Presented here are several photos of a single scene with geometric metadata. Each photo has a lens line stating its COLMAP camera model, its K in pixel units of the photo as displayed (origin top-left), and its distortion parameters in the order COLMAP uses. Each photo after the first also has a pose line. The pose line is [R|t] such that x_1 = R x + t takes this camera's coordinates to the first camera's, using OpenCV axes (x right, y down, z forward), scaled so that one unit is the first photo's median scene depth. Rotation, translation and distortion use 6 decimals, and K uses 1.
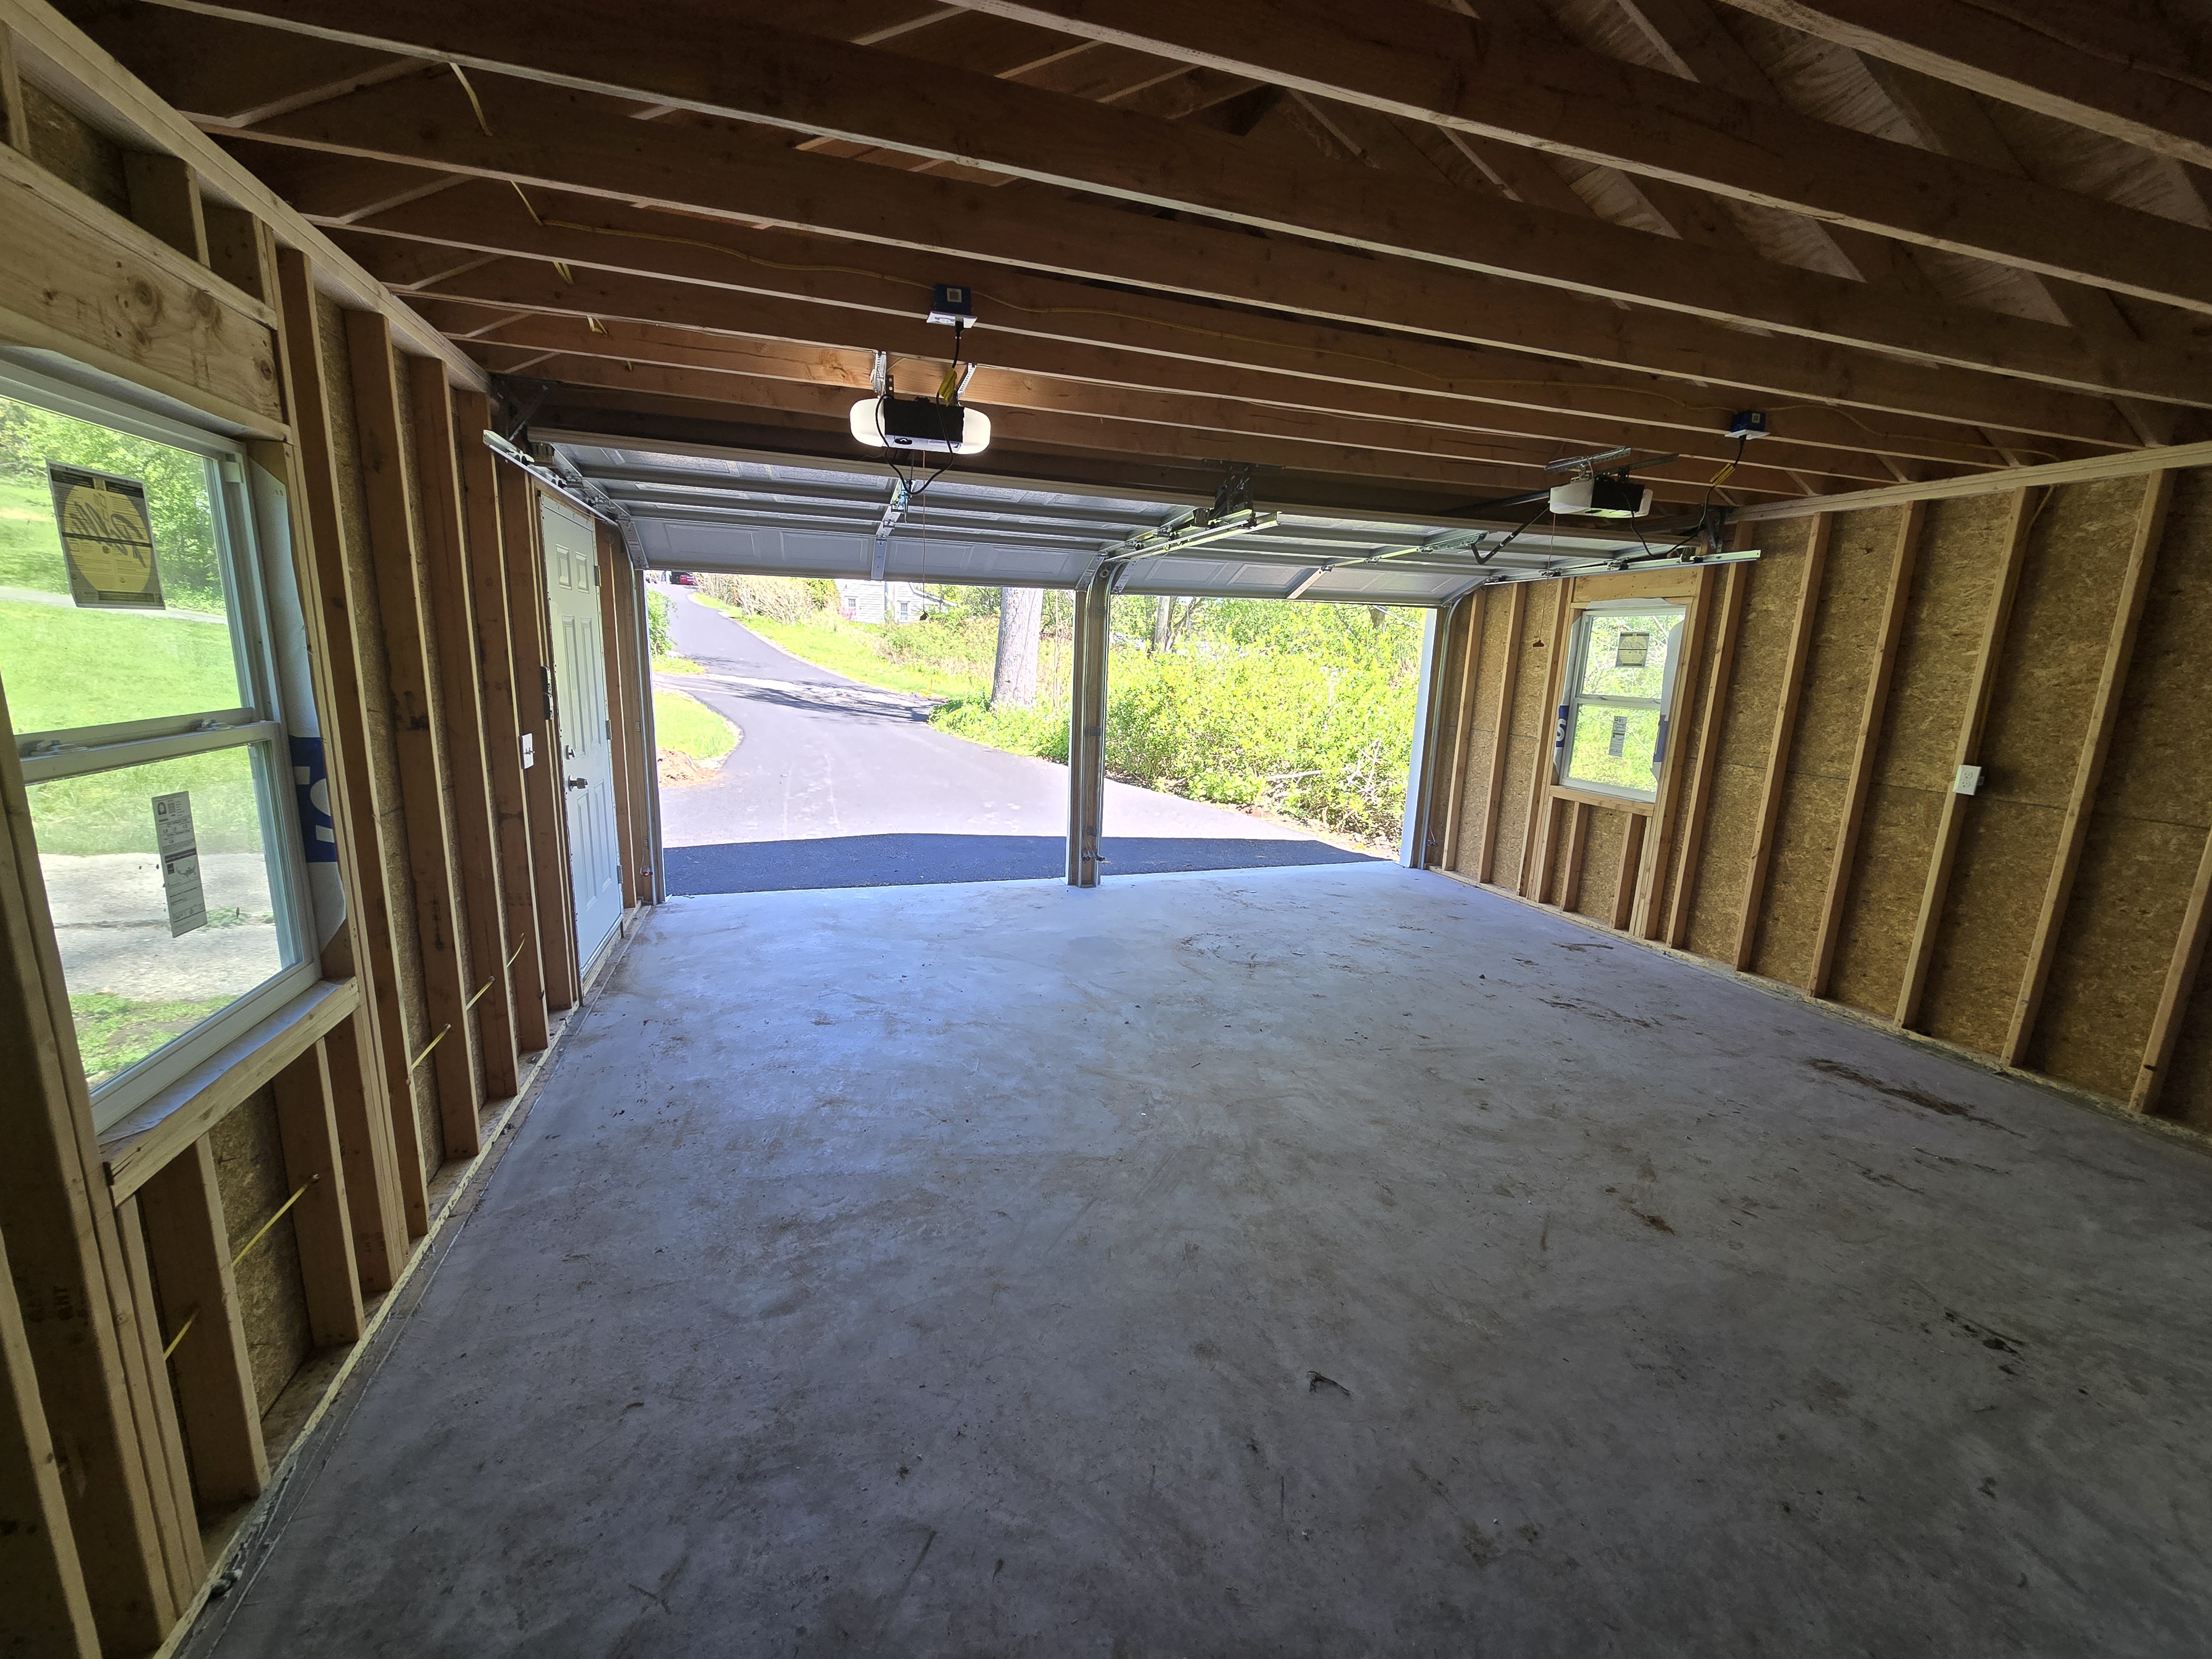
lens RADIAL K [[907.1, 0, 1098.7], [0, 907.1, 837.1], [0, 0, 1]] dist [-0.002443, -0.000270]
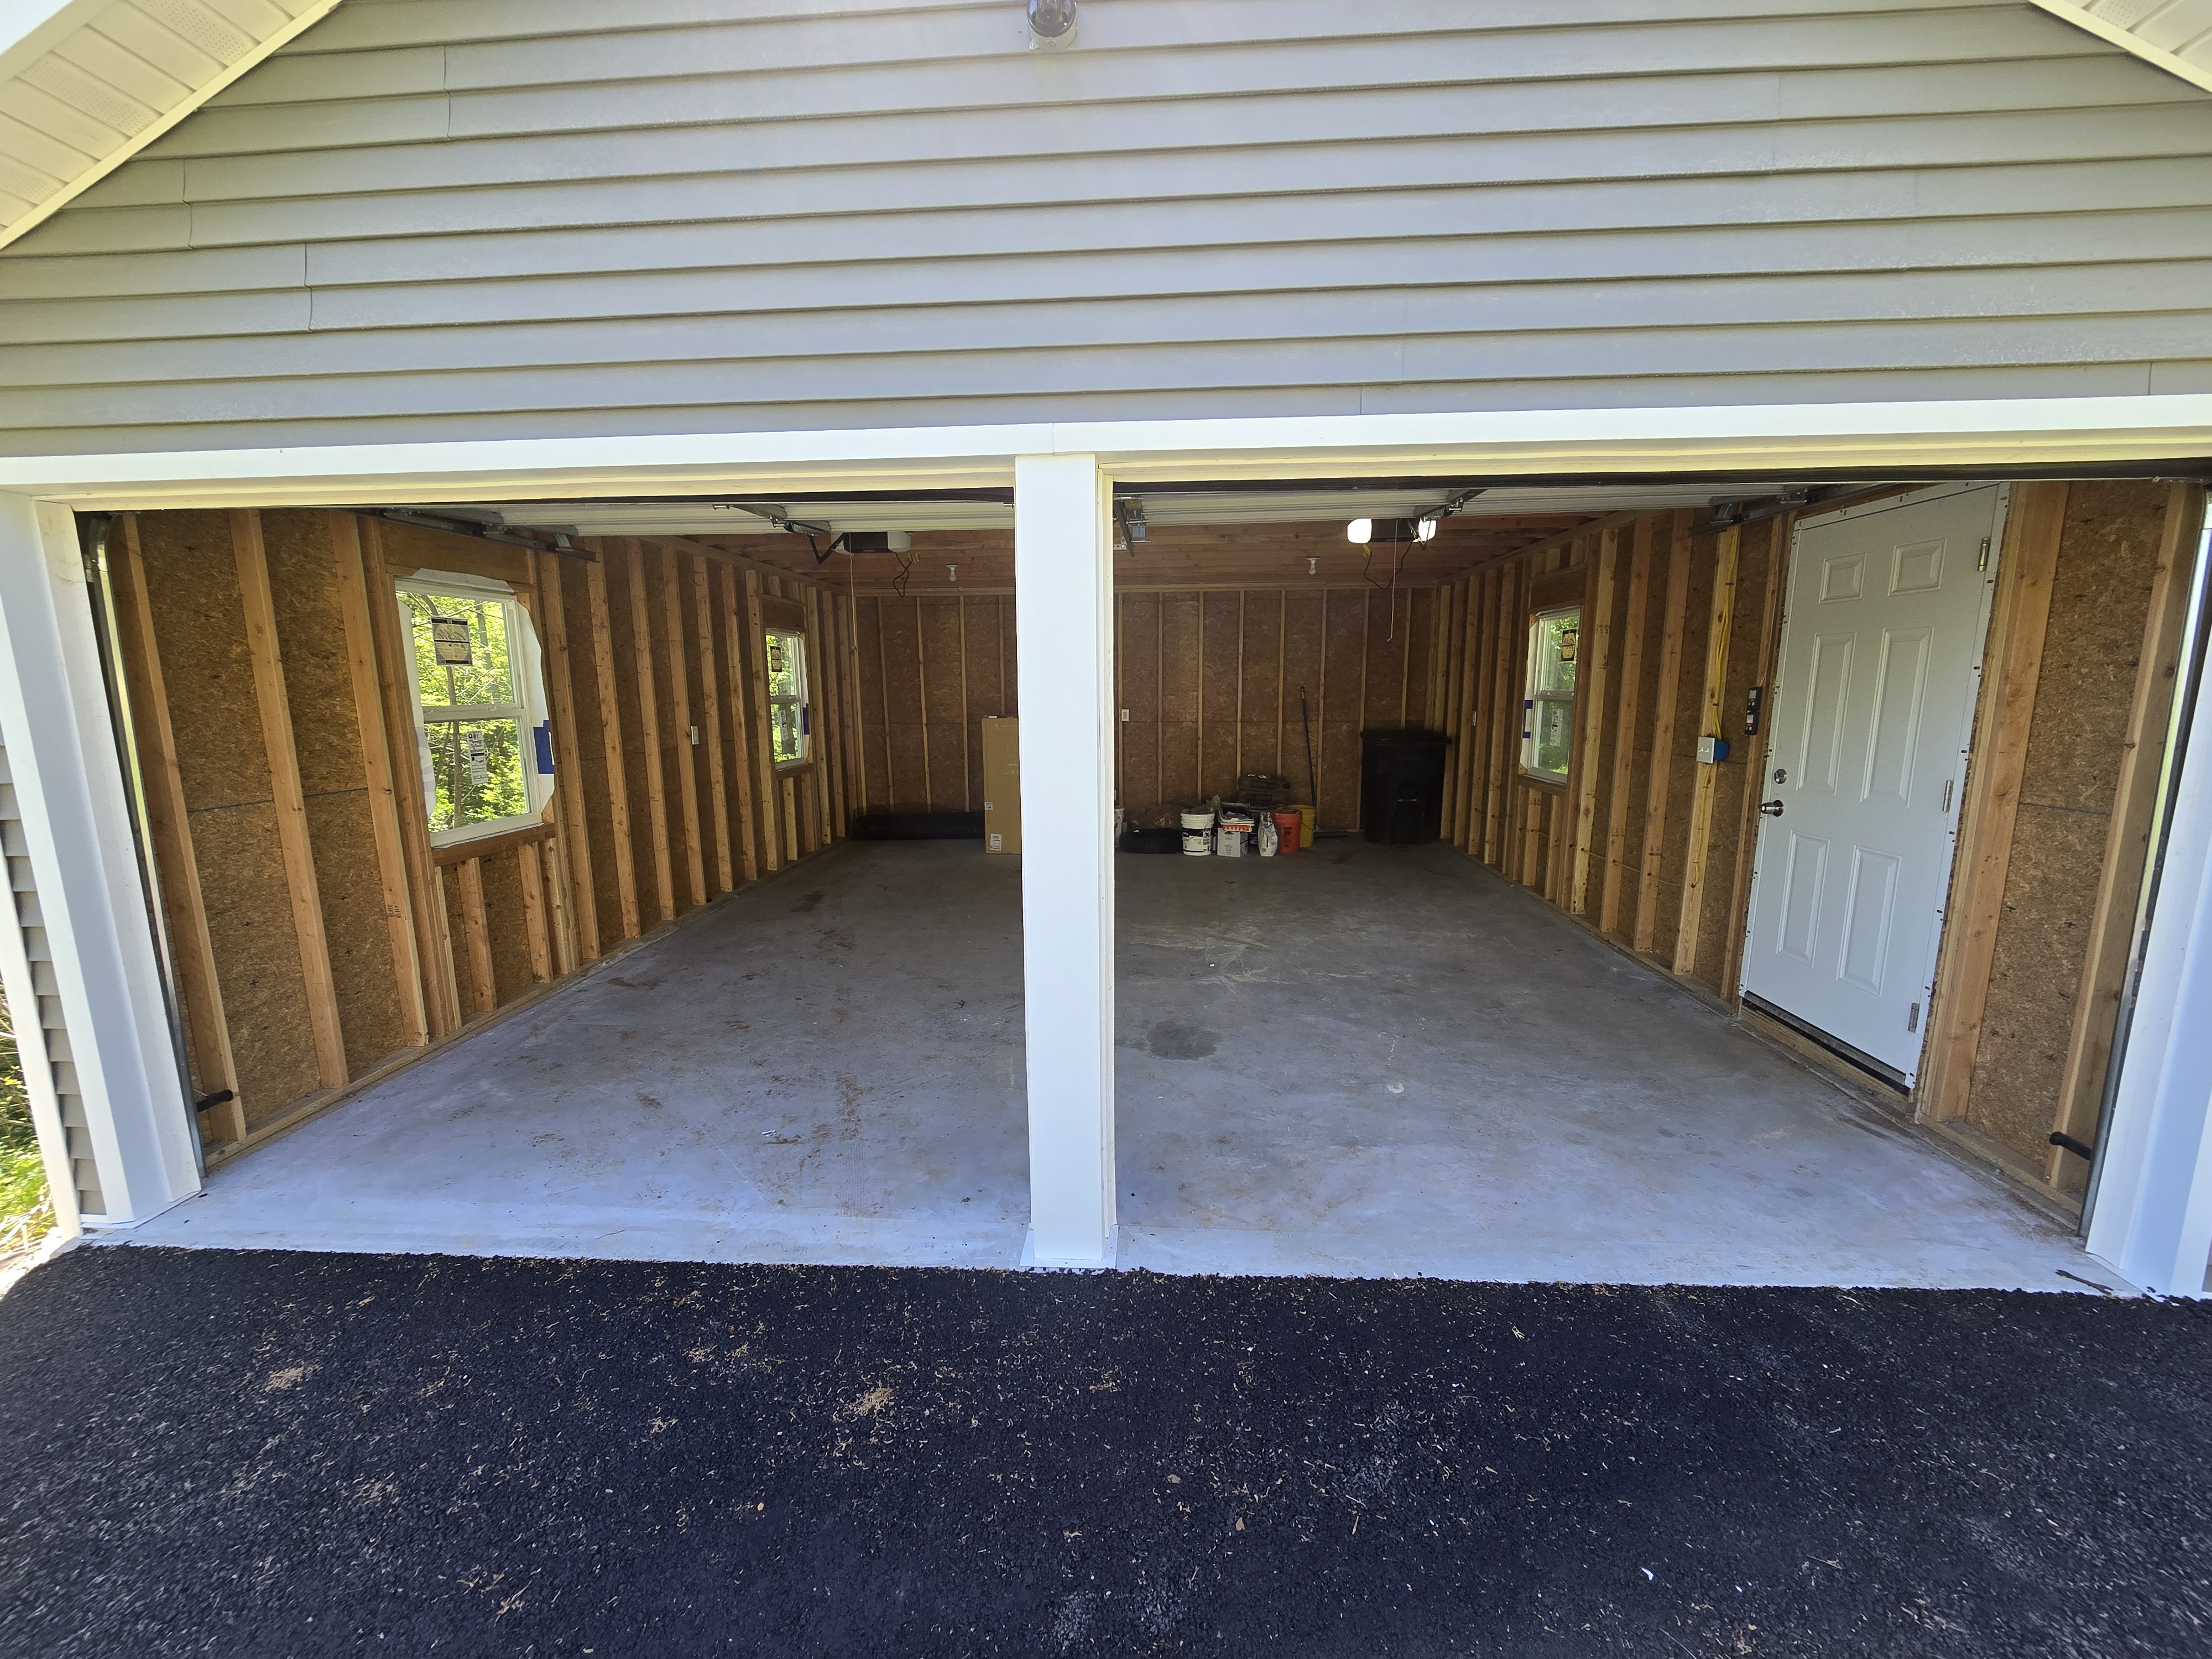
lens RADIAL K [[907.1, 0, 1098.7], [0, 907.1, 837.1], [0, 0, 1]] dist [-0.002443, -0.000270]
pose [[-0.932804, -0.083911, 0.350480, -0.177938], [0.052851, 0.930149, 0.363358, -0.297771], [-0.356489, 0.357465, -0.863212, 1.498009]]
